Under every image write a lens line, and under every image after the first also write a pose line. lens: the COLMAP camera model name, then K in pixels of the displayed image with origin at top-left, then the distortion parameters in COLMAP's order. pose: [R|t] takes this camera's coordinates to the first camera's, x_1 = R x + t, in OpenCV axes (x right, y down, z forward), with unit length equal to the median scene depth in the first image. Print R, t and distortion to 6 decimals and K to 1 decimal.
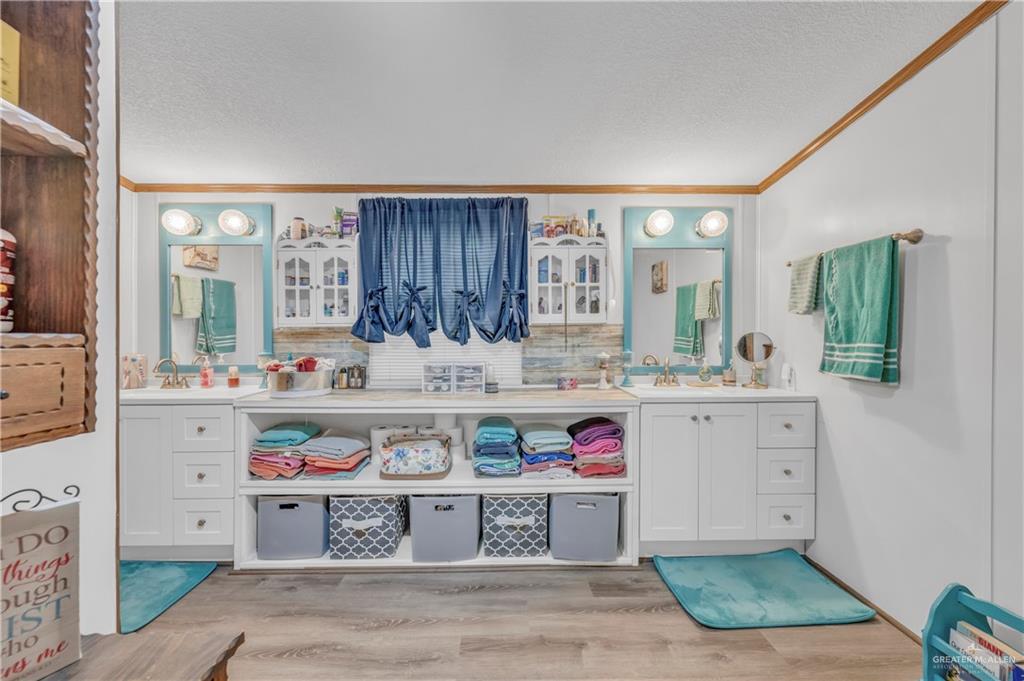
lens RADIAL K [[404.0, 0, 513.6], [0, 404.0, 335.9], [0, 0, 1]] dist [-0.007878, 0.000515]
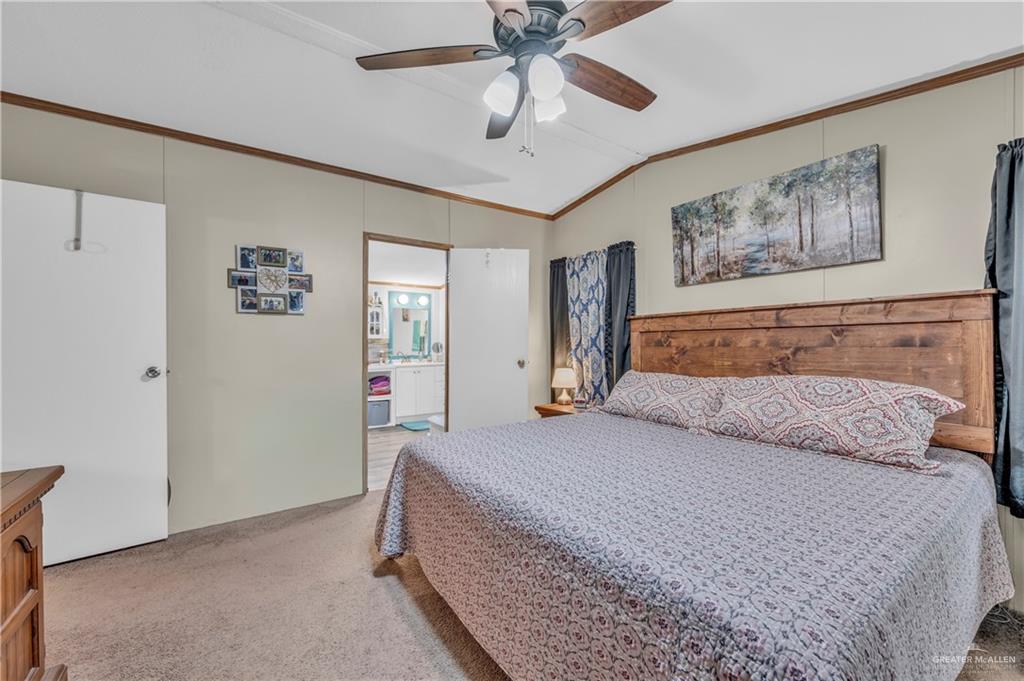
lens RADIAL K [[404.0, 0, 511.3], [0, 404.0, 339.1], [0, 0, 1]] dist [-0.007878, 0.000515]
pose [[0.839167, 0.001539, 0.543872, -0.453091], [0.004946, 0.999933, -0.010460, 0.002756], [-0.543851, 0.011467, 0.839103, -1.505786]]
